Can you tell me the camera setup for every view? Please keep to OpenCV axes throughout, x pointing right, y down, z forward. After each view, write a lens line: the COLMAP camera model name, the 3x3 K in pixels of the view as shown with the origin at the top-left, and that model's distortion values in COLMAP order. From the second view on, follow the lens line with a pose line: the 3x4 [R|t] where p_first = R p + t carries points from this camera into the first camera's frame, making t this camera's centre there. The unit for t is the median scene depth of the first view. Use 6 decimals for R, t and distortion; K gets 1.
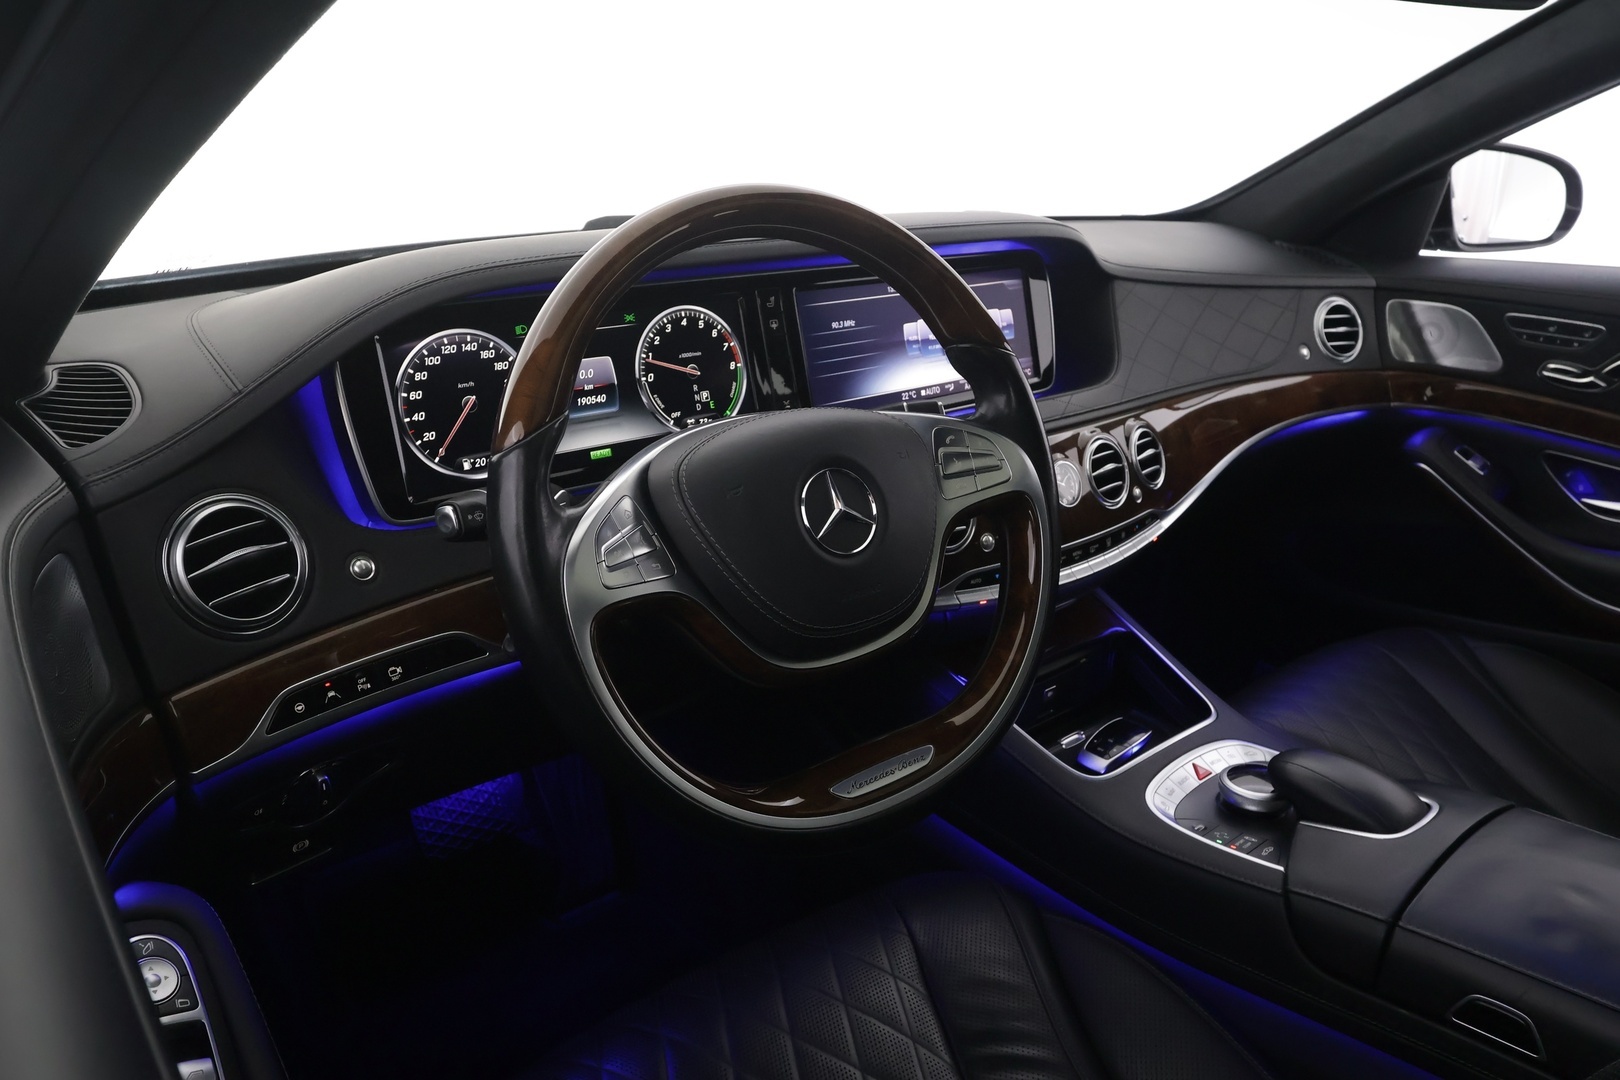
lens RADIAL K [[1157.0, 0, 786.8], [0, 1157.0, 543.4], [0, 0, 1]] dist [-0.020392, 0.006426]
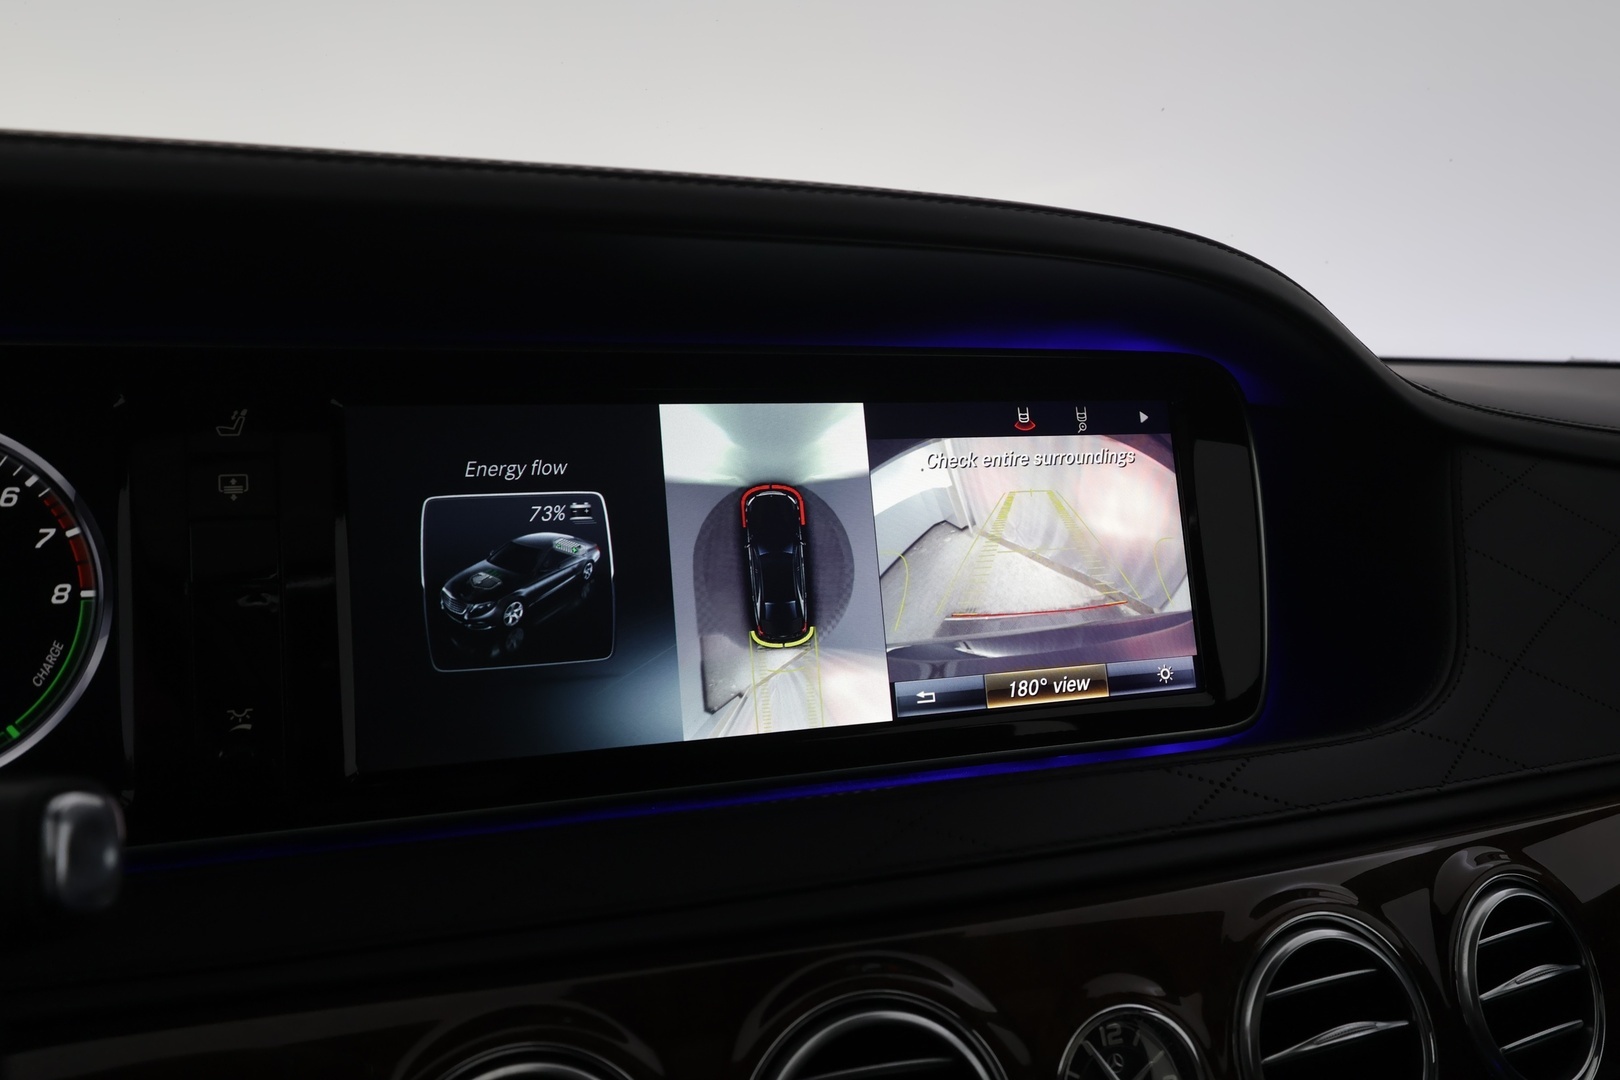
lens RADIAL K [[1262.3, 0, 811.6], [0, 1262.3, 540.1], [0, 0, 1]] dist [-0.001967, 0.009071]
pose [[0.942239, 0.040241, -0.332515, 0.278740], [-0.112186, 0.973331, -0.200105, -0.117226], [0.315595, 0.225850, 0.921624, 0.708656]]
